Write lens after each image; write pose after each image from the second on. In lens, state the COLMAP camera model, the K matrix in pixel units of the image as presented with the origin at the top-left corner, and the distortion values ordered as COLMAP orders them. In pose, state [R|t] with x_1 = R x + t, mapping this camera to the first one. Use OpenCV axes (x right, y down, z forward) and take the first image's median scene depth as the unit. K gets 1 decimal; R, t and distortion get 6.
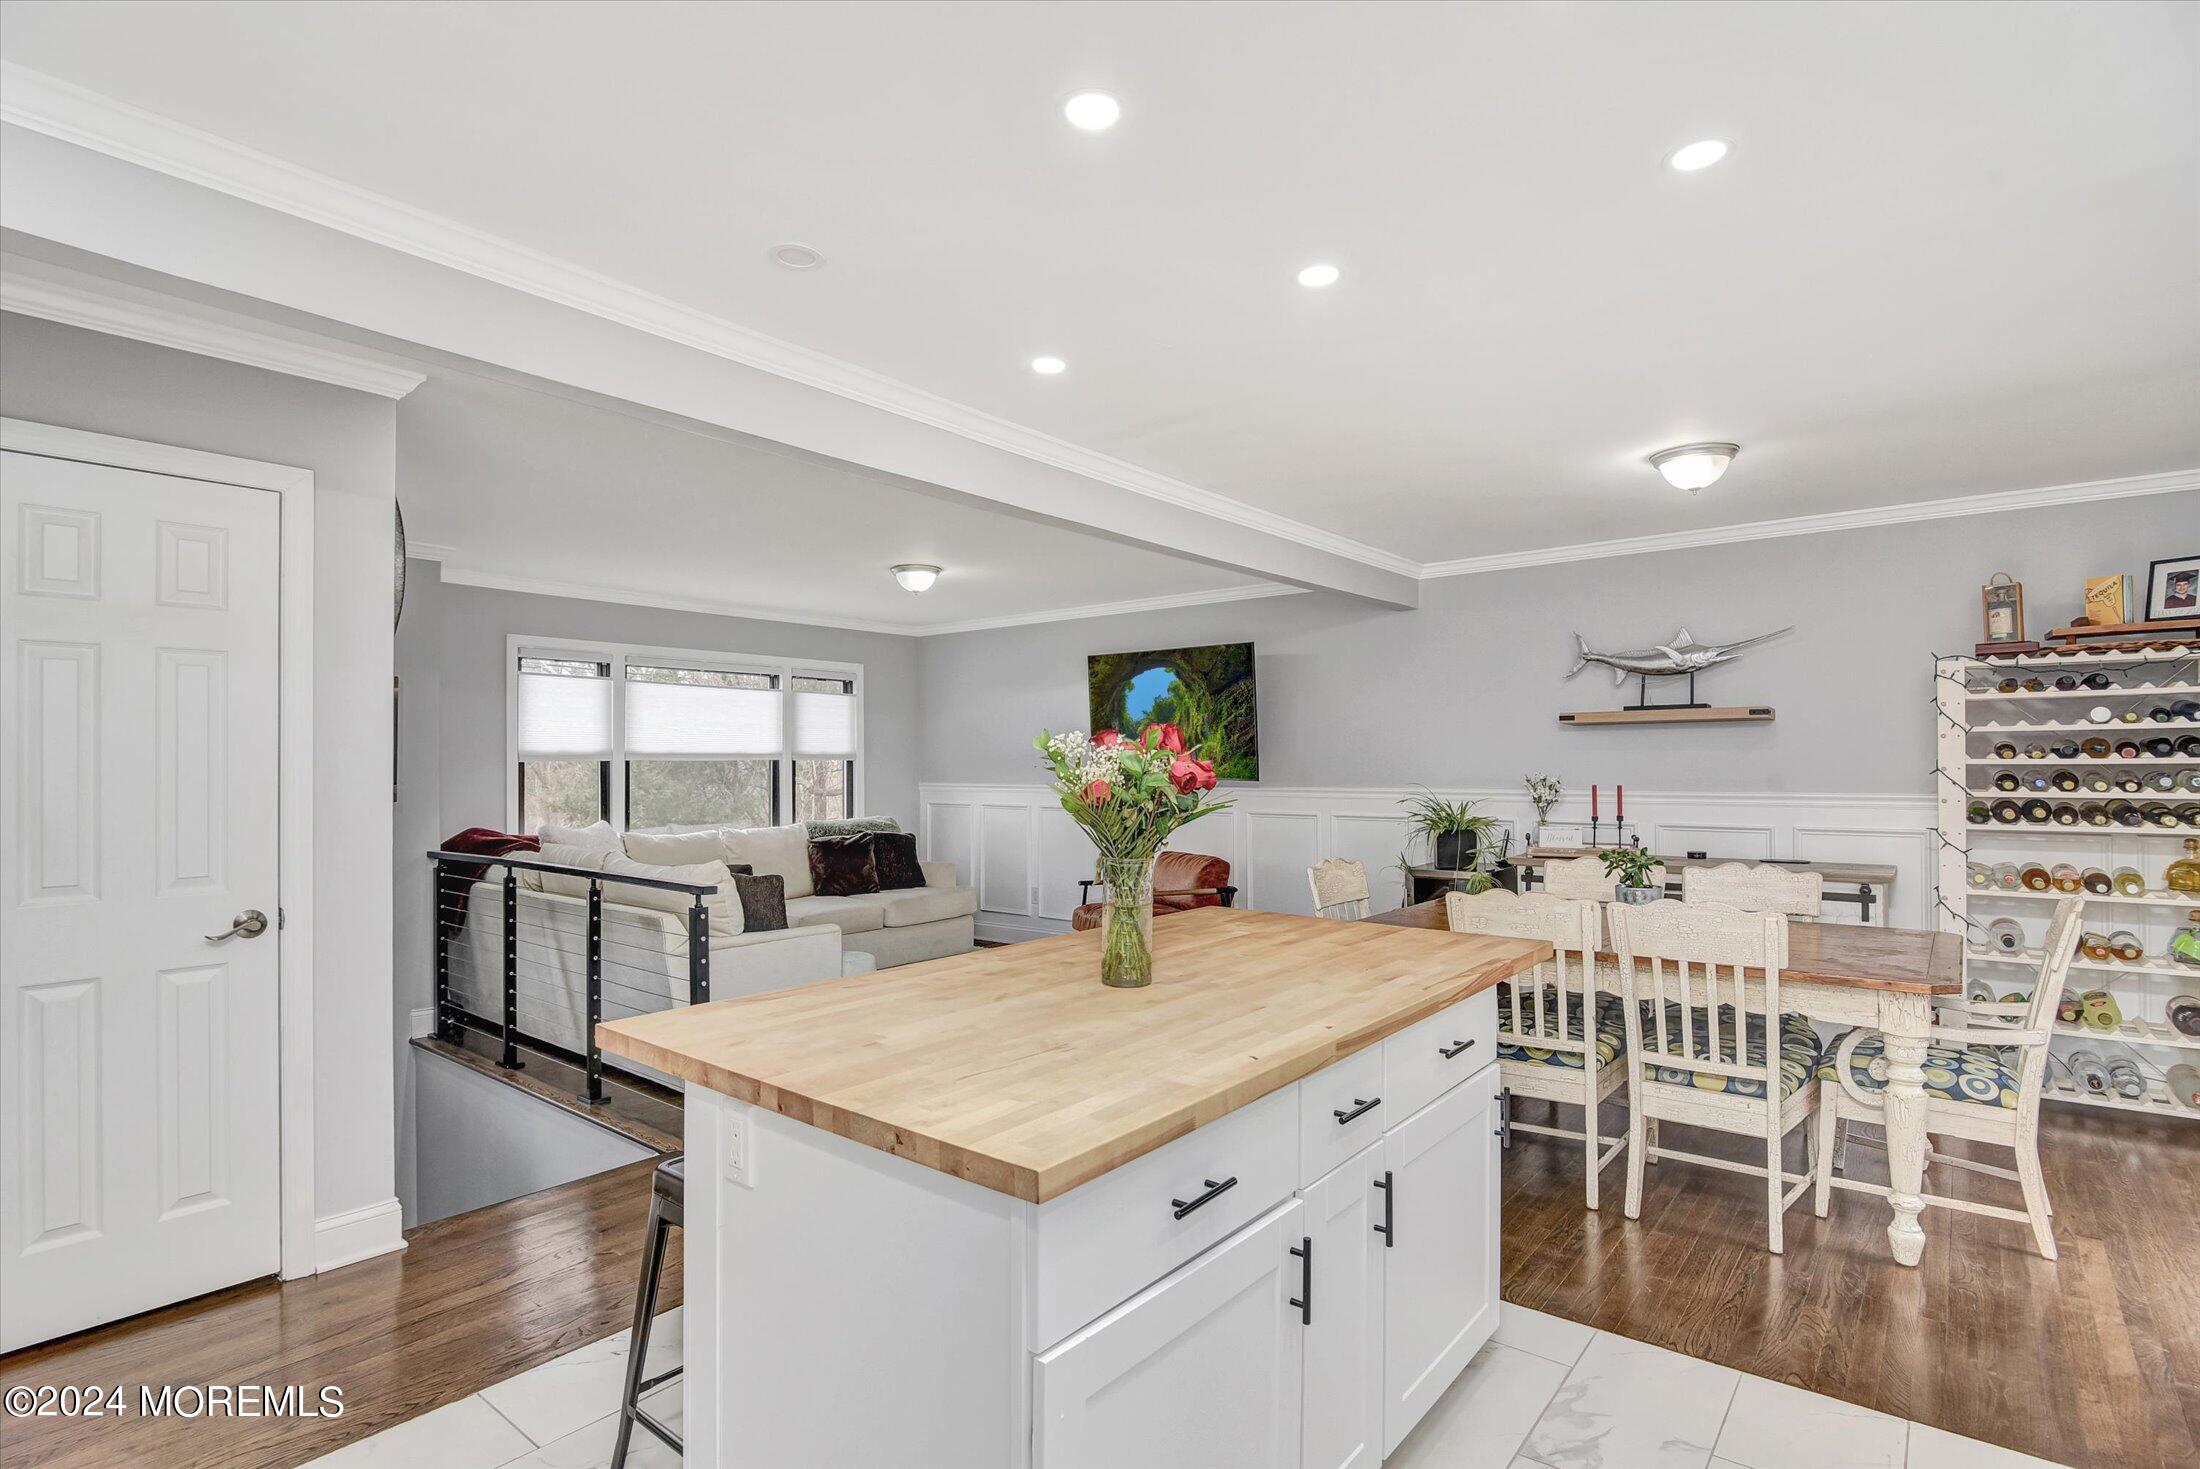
lens RADIAL K [[1101.9, 0, 1072.7], [0, 1101.9, 749.9], [0, 0, 1]] dist [-0.025416, -0.000316]
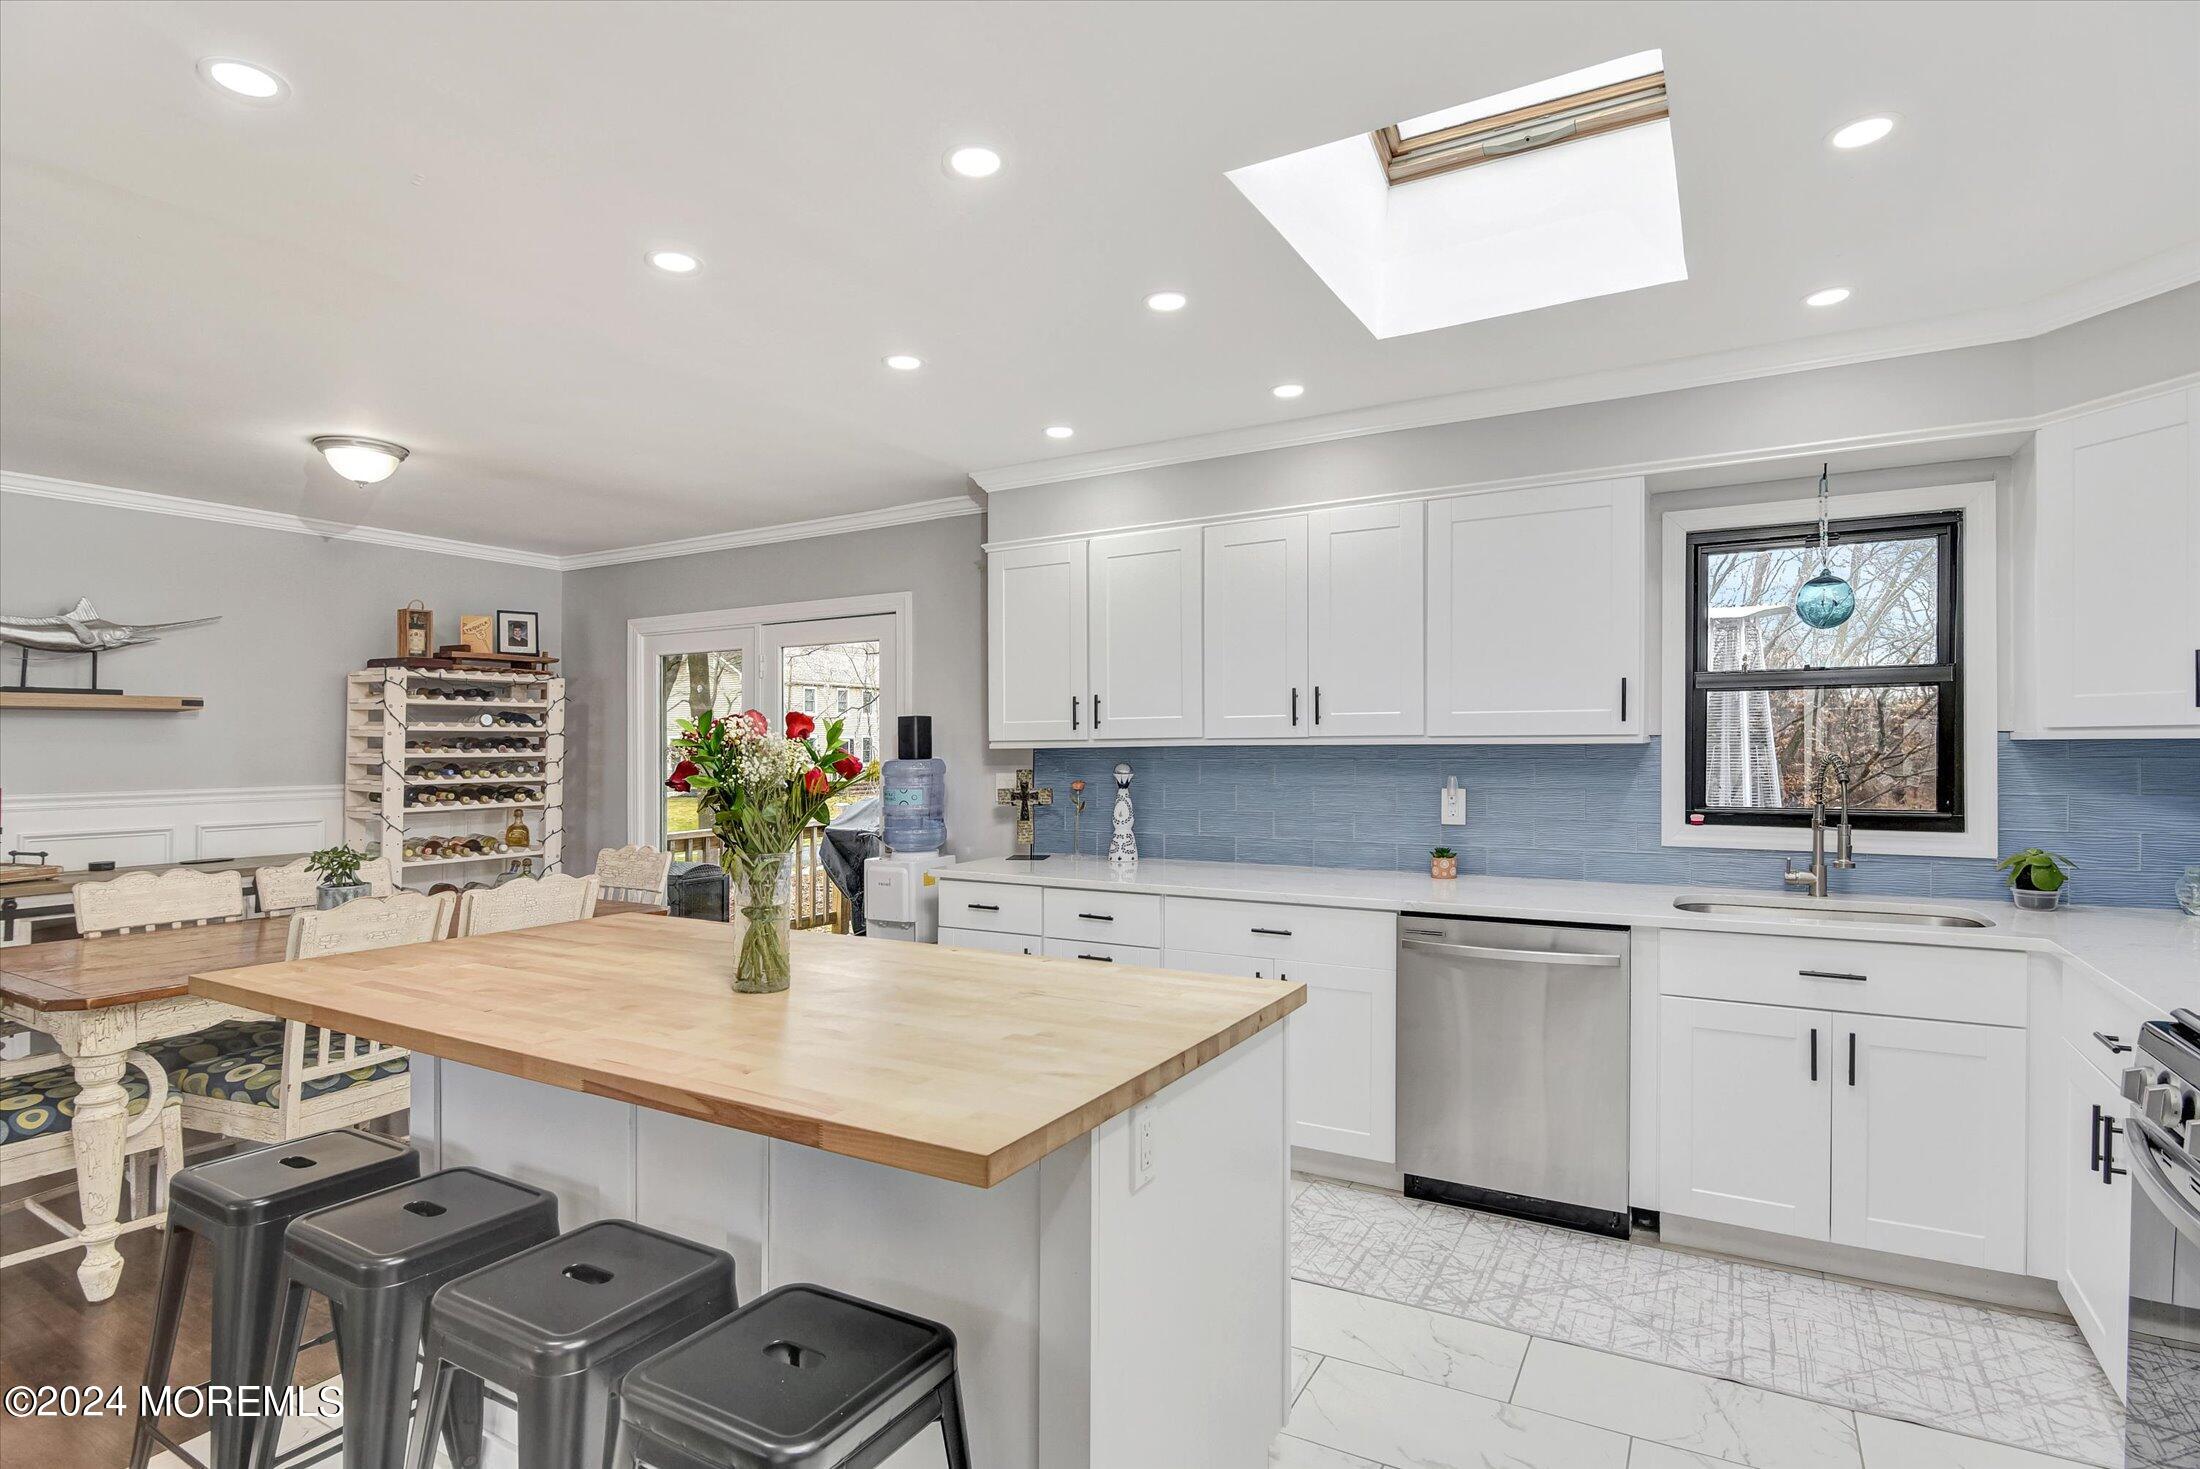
lens RADIAL K [[1068.0, 0, 1100.0], [0, 1068.0, 734.5], [0, 0, 1]] dist [-0.003558, -0.001104]
pose [[-0.165150, 0.017106, 0.986120, -0.462558], [-0.005230, 0.999820, -0.018220, 0.005349], [-0.986255, -0.008166, -0.165031, 0.447576]]
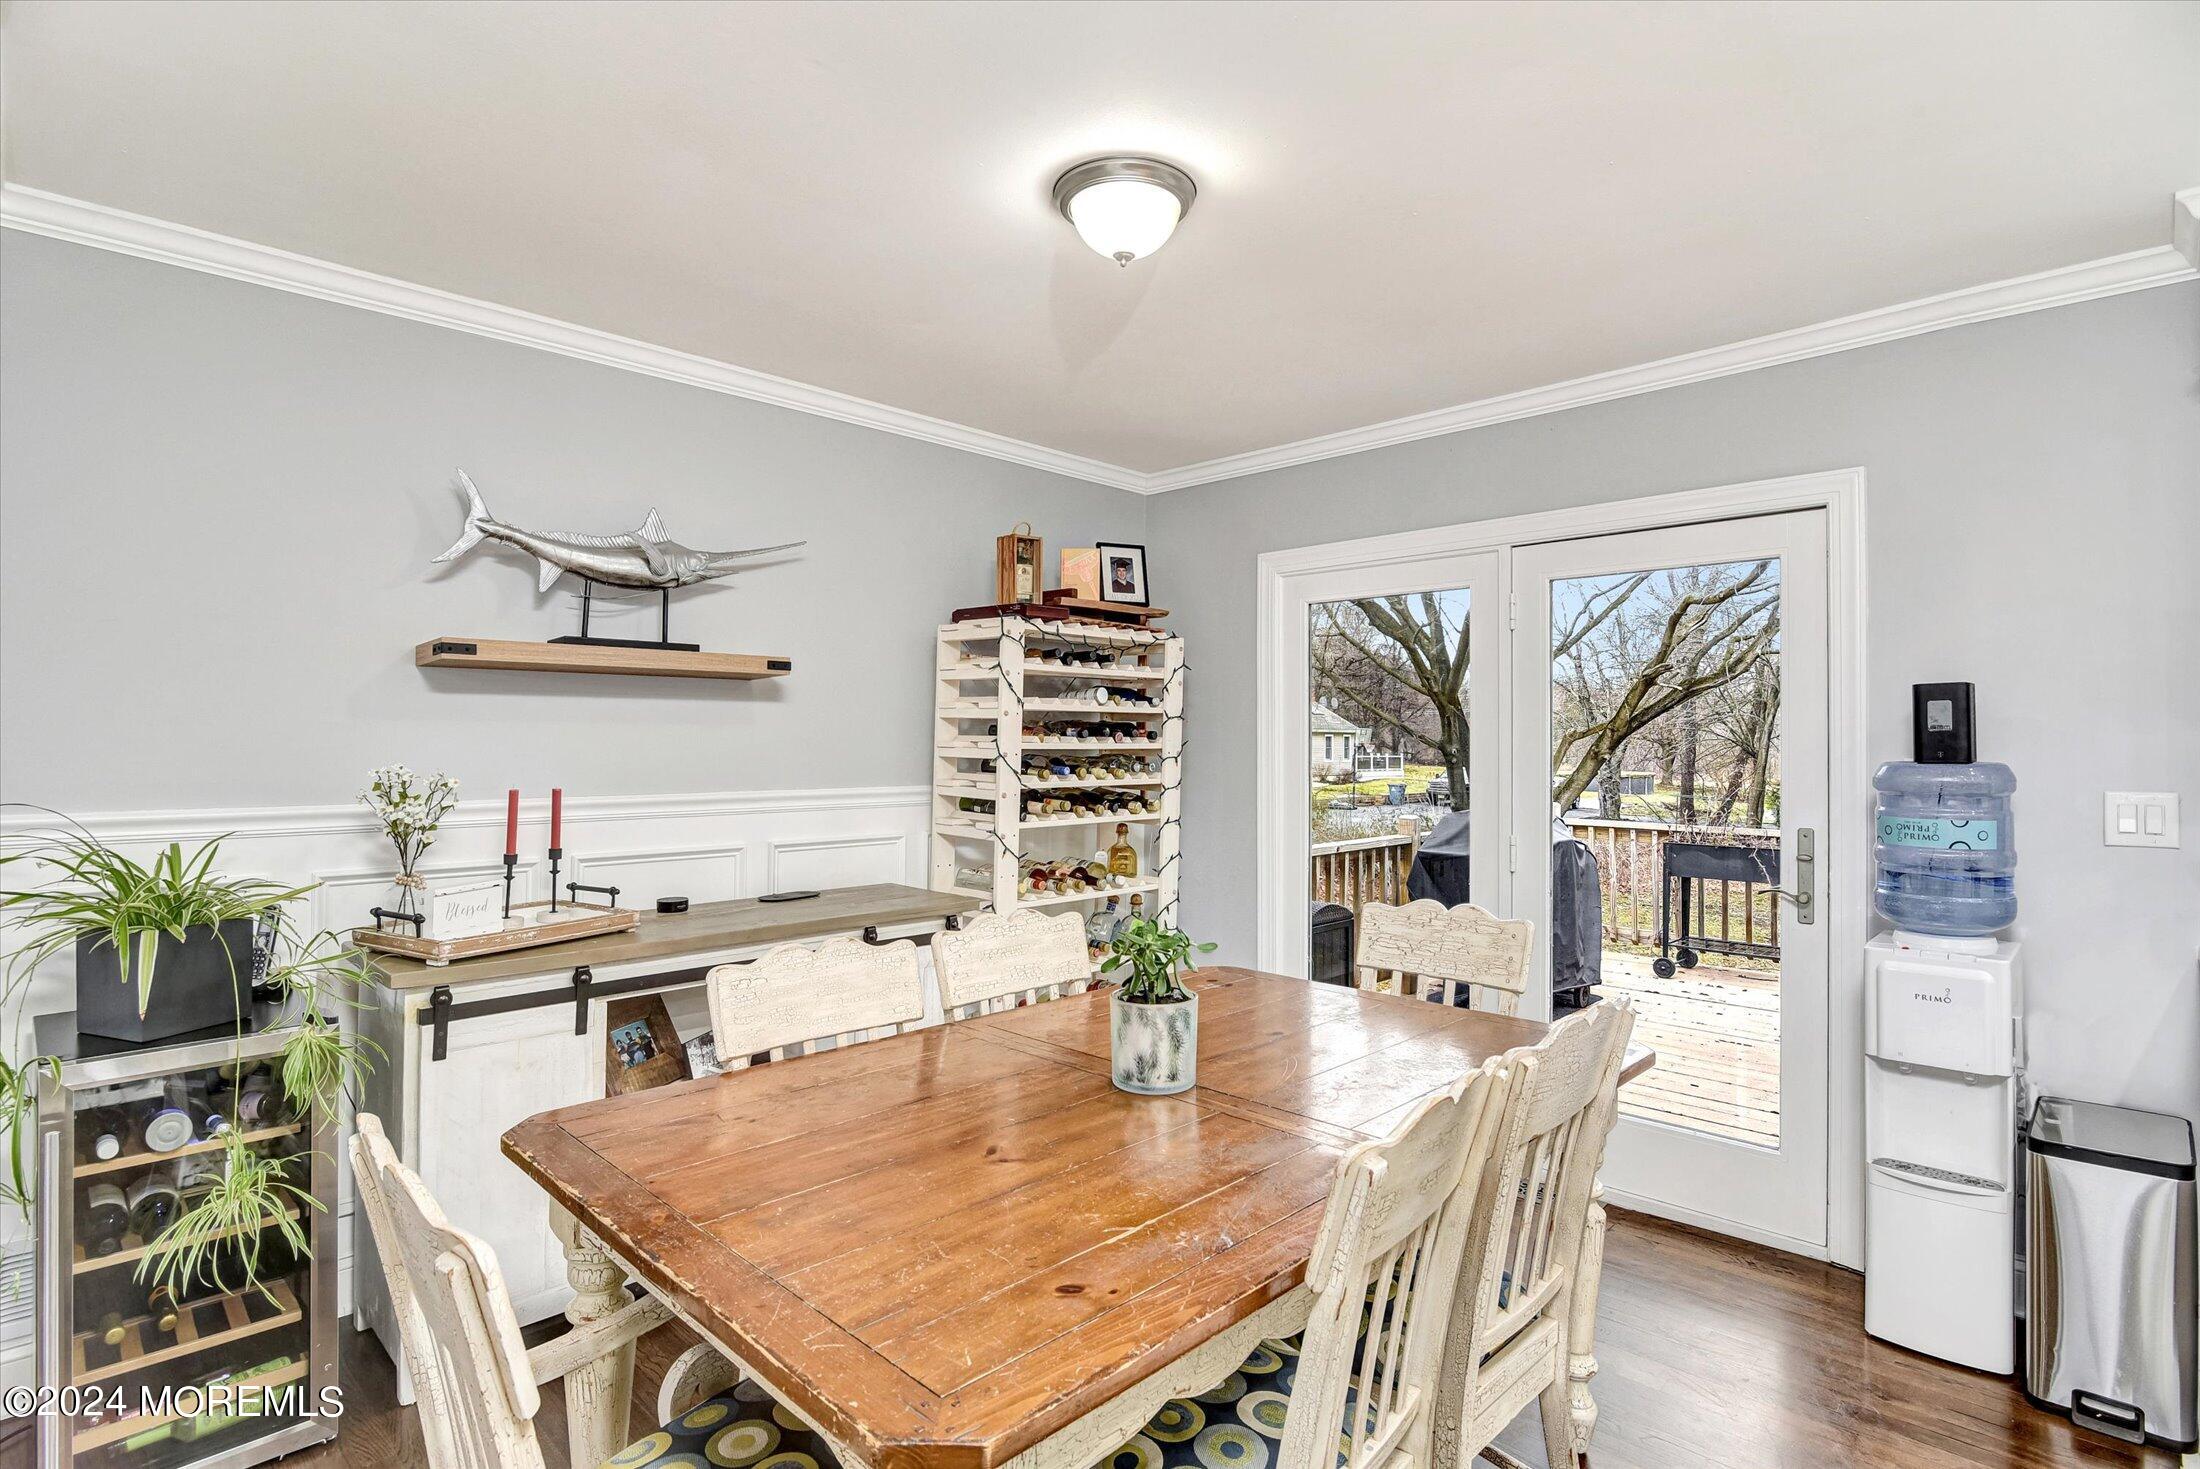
lens RADIAL K [[1078.8, 0, 1105.2], [0, 1078.8, 716.6], [0, 0, 1]] dist [-0.000810, 0.000012]
pose [[0.088617, 0.028765, 0.995650, 0.025137], [-0.016333, 0.999491, -0.027422, 0.010594], [-0.995932, -0.013832, 0.089042, 0.878959]]
